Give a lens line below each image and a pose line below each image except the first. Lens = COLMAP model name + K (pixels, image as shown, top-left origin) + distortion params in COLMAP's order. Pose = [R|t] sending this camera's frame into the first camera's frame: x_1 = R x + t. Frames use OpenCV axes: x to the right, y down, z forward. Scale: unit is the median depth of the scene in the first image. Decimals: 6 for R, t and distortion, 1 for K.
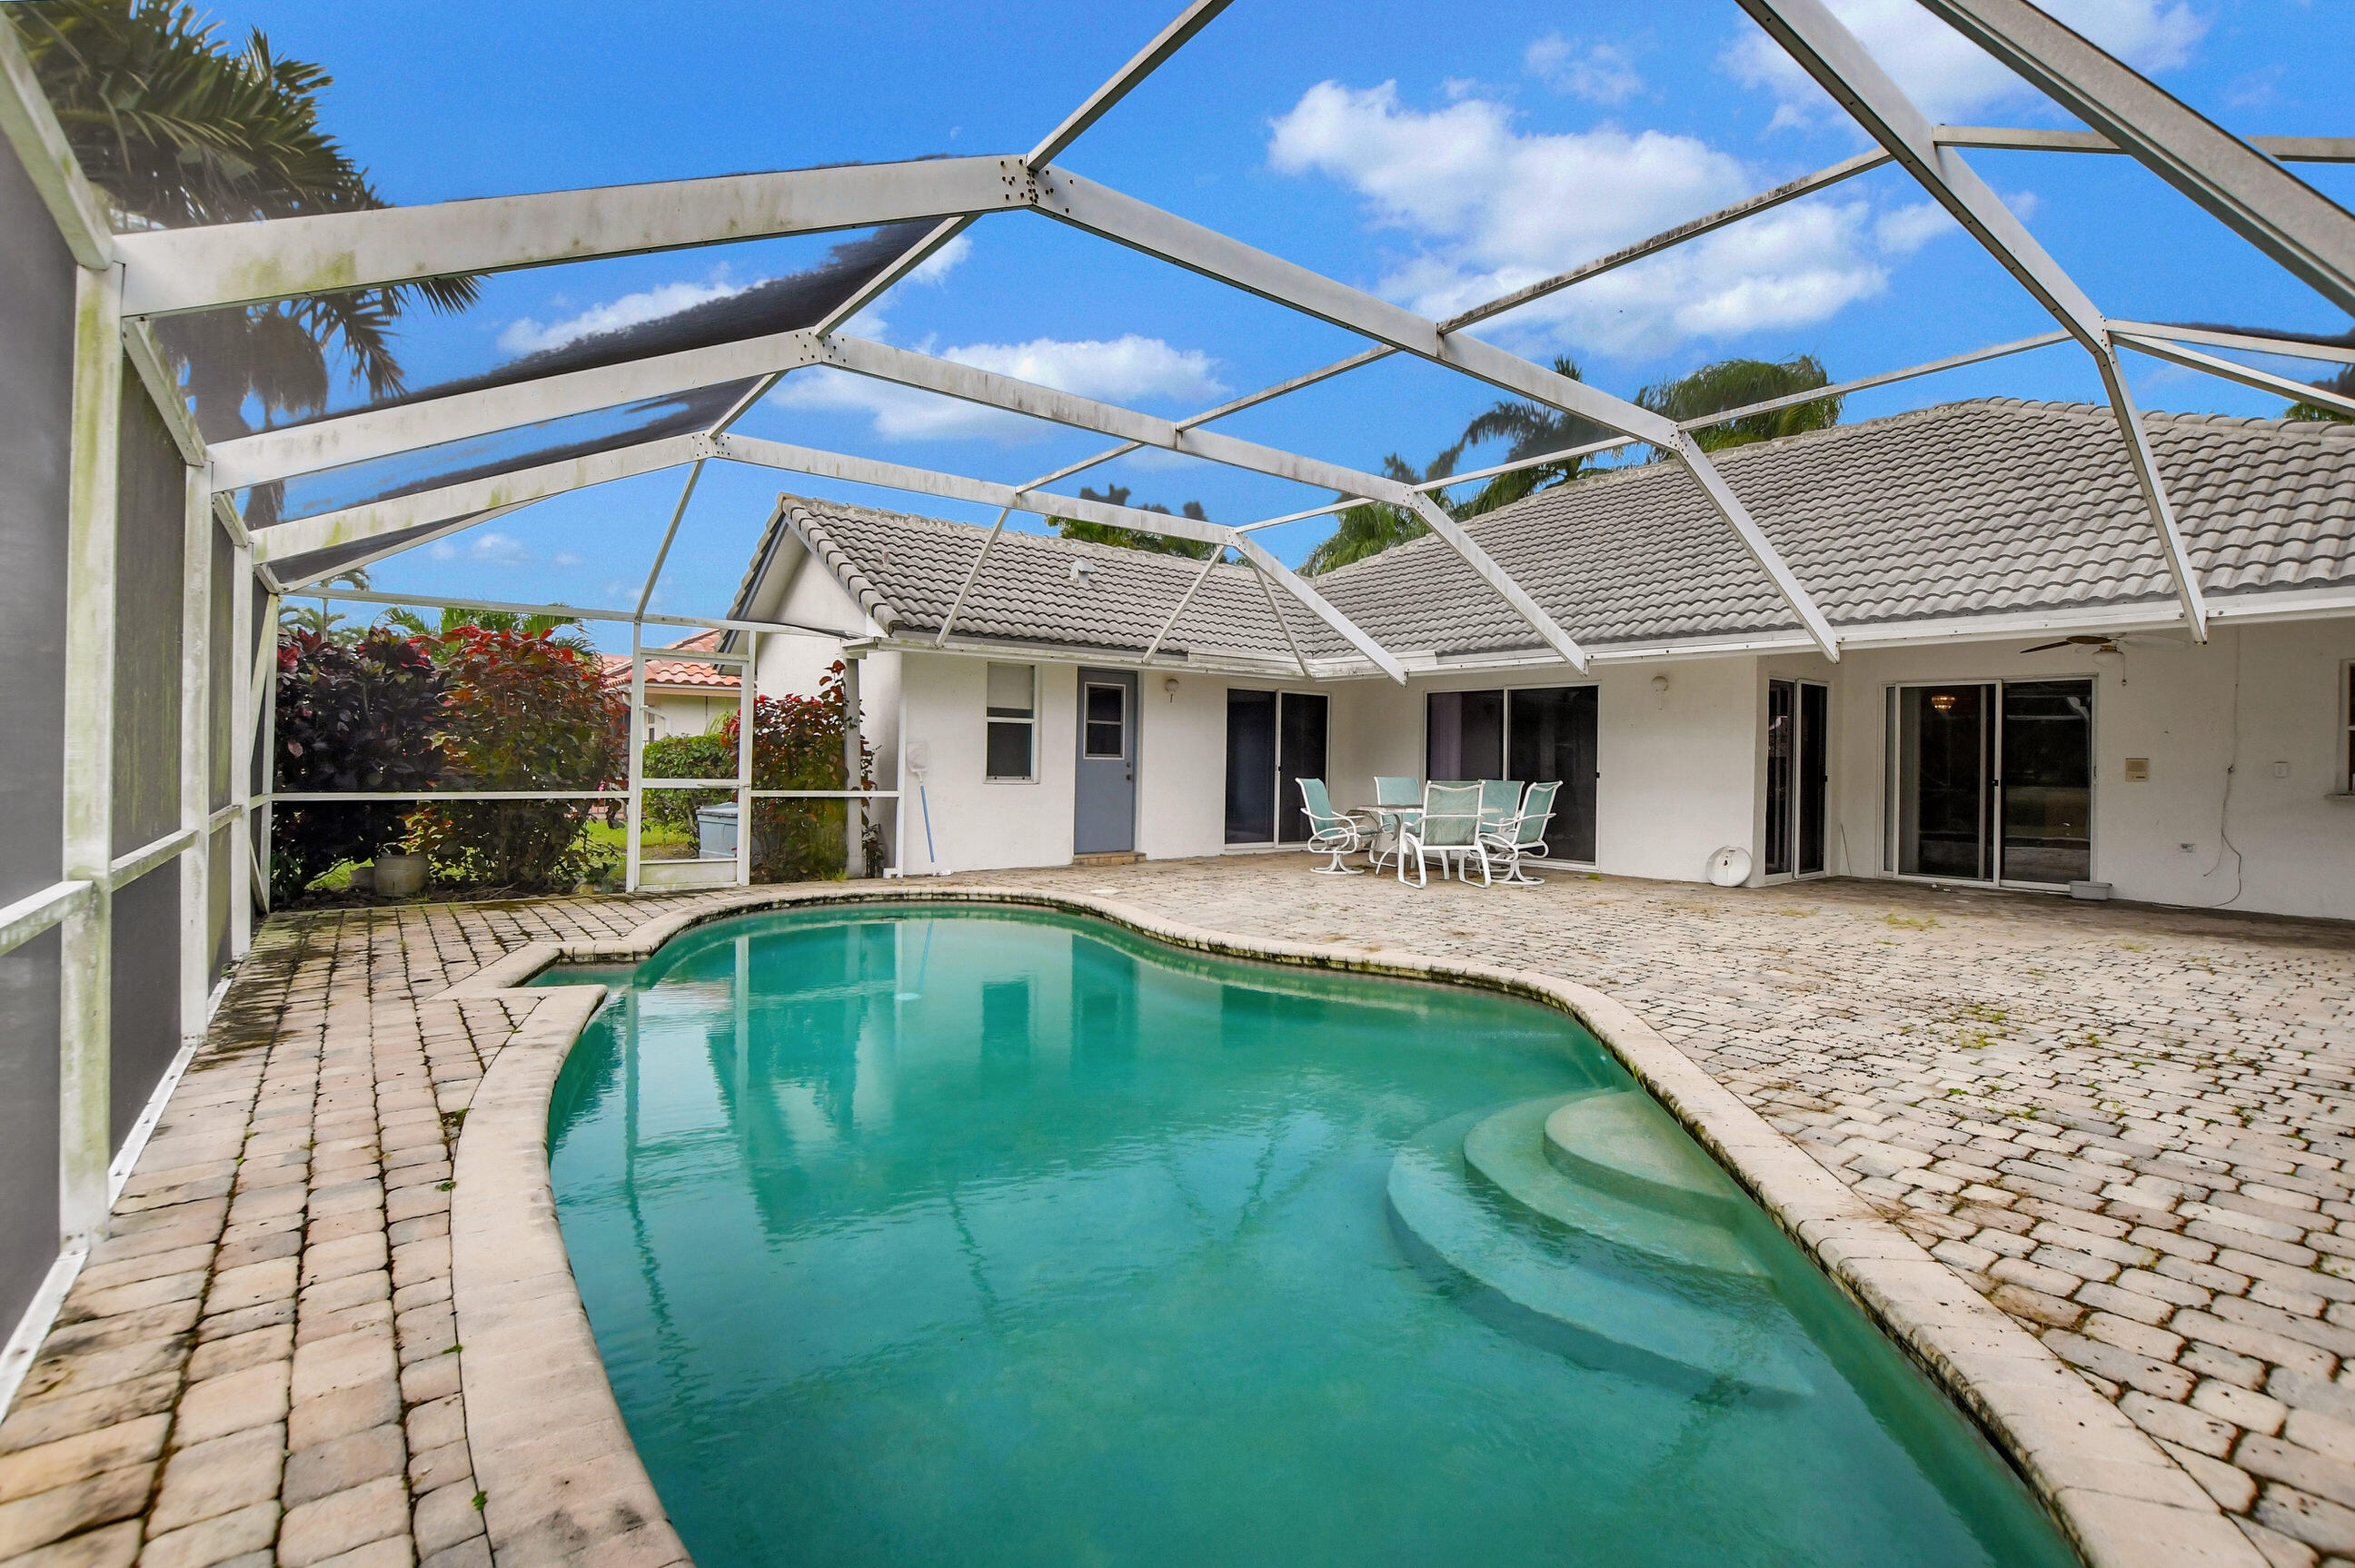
lens RADIAL K [[1070.2, 0, 1184.2], [0, 1070.2, 773.8], [0, 0, 1]] dist [-0.015100, 0.002503]
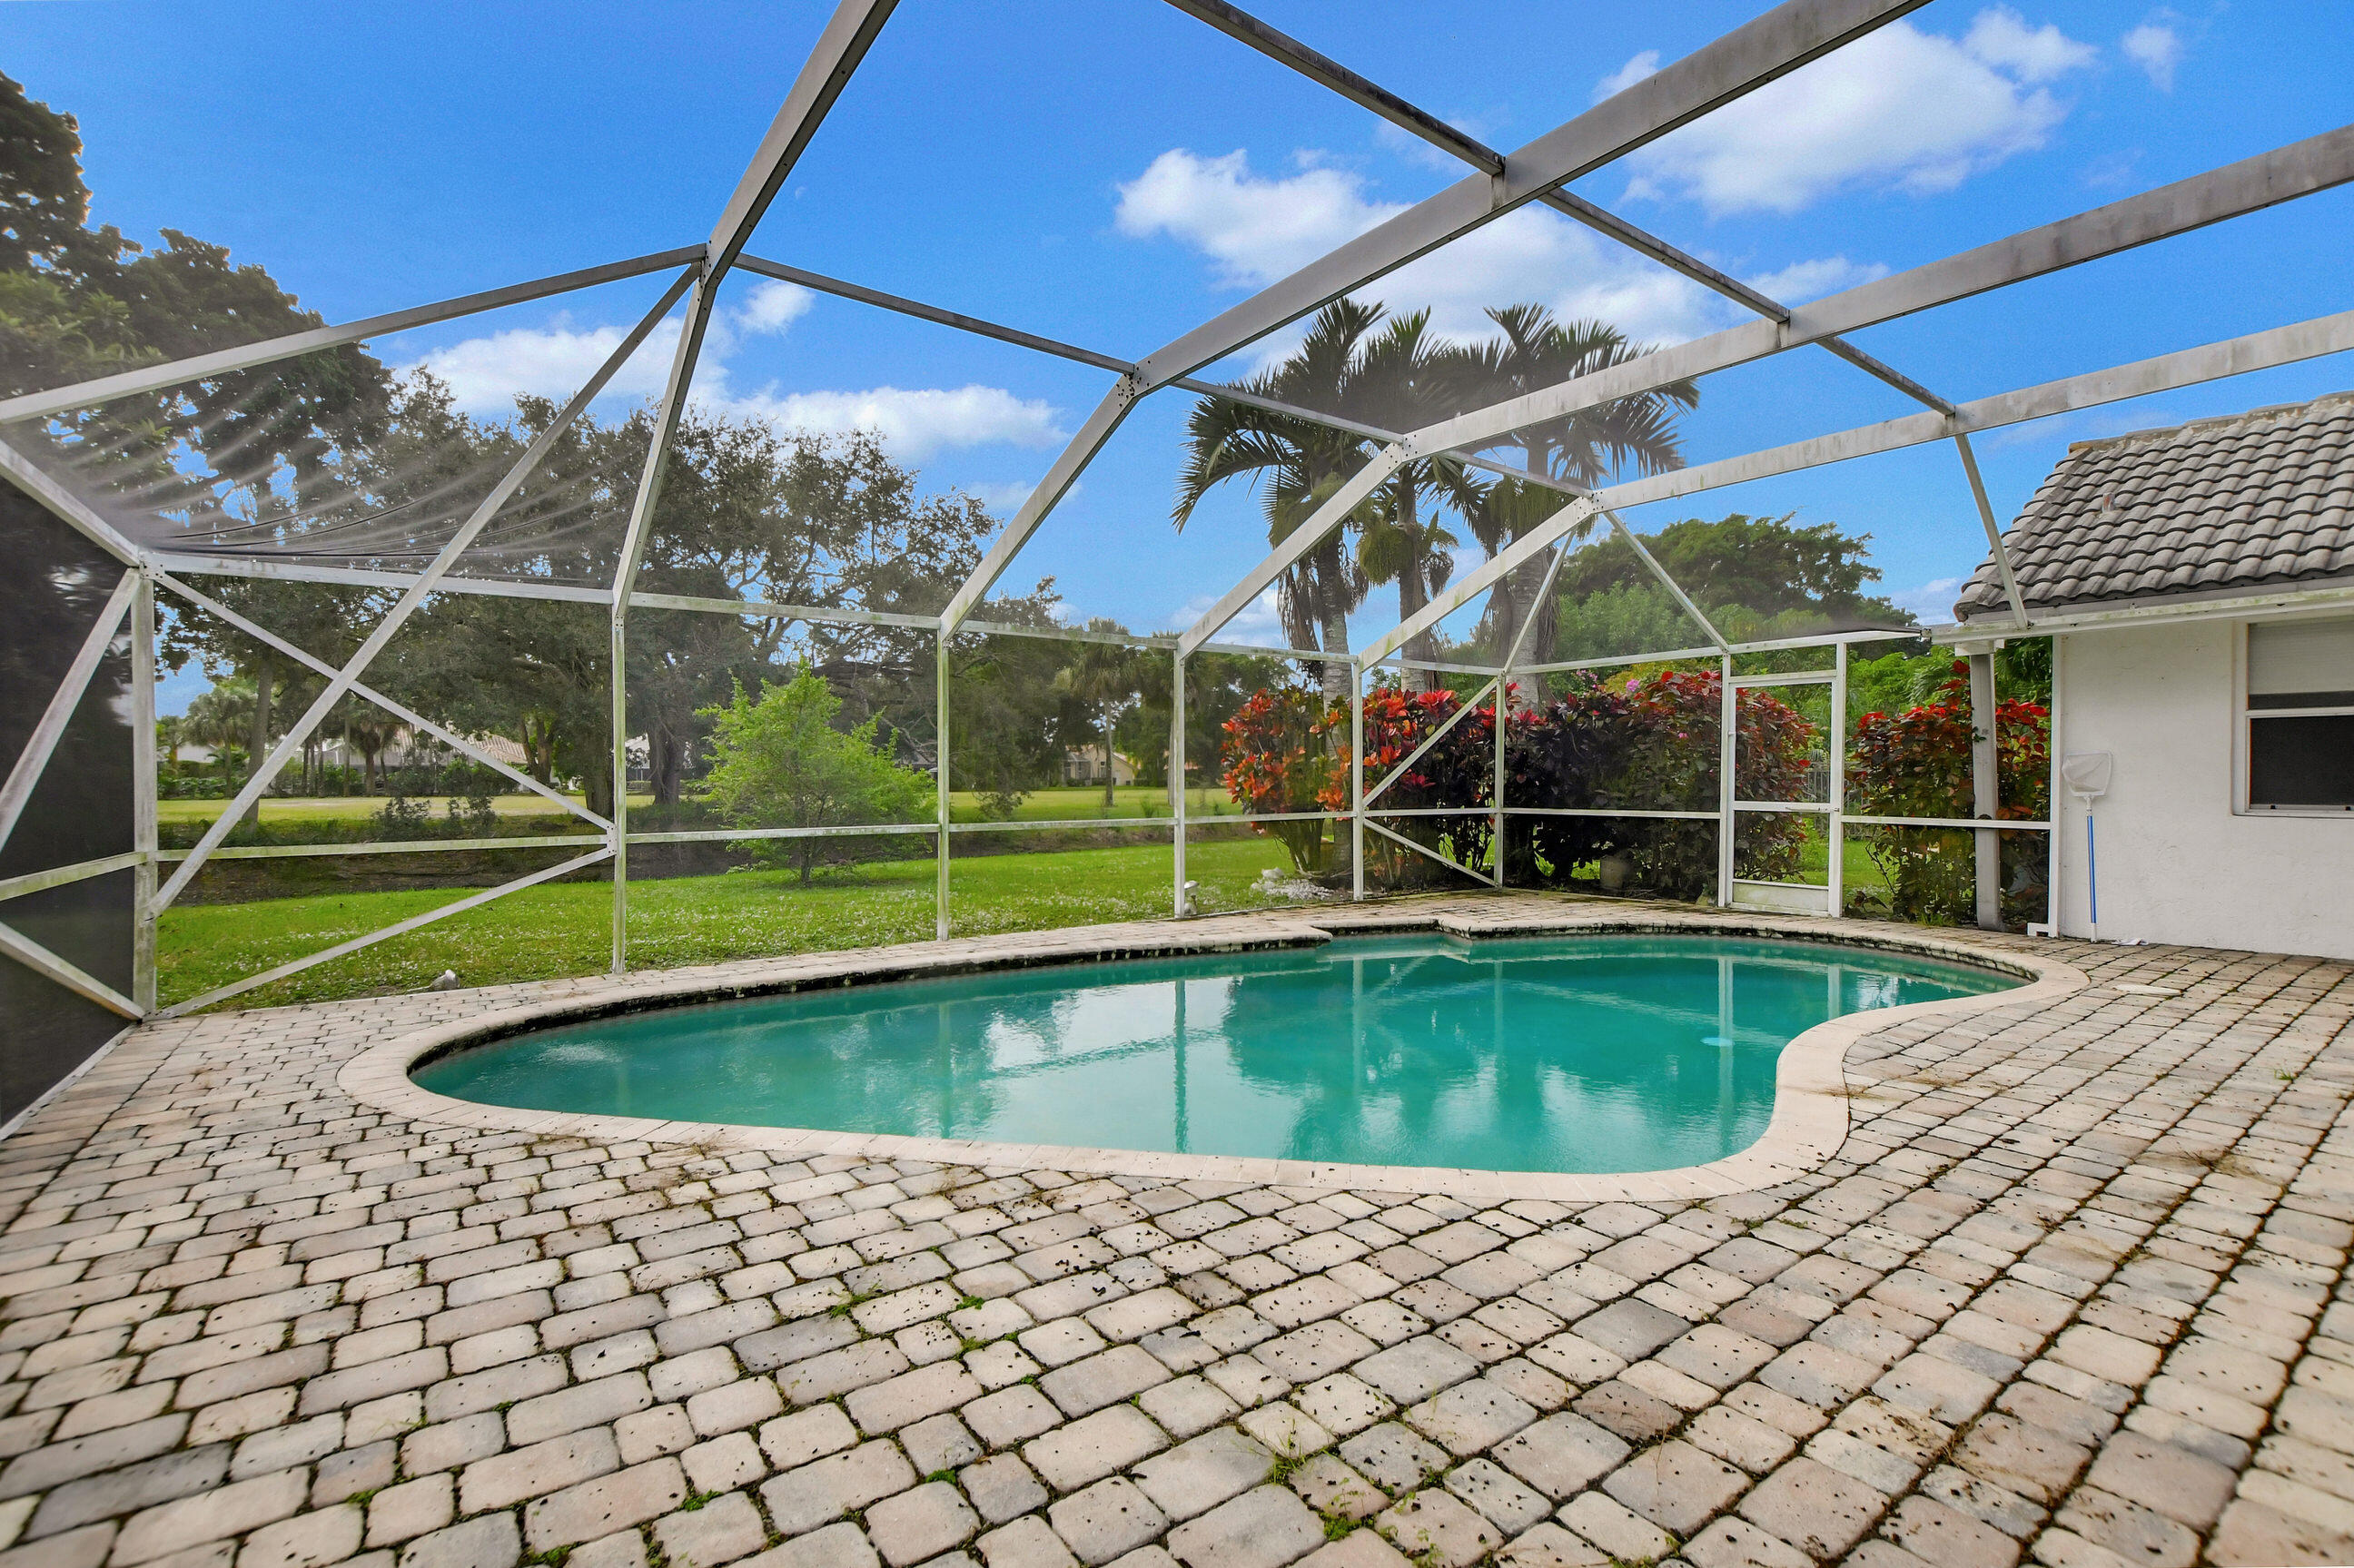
lens RADIAL K [[1069.6, 0, 1186.1], [0, 1069.6, 786.9], [0, 0, 1]] dist [-0.015100, 0.002503]
pose [[-0.041454, -0.010869, -0.999081, 1.853035], [-0.005901, 0.999926, -0.010633, 0.011762], [0.999123, 0.005455, -0.041515, 1.589088]]
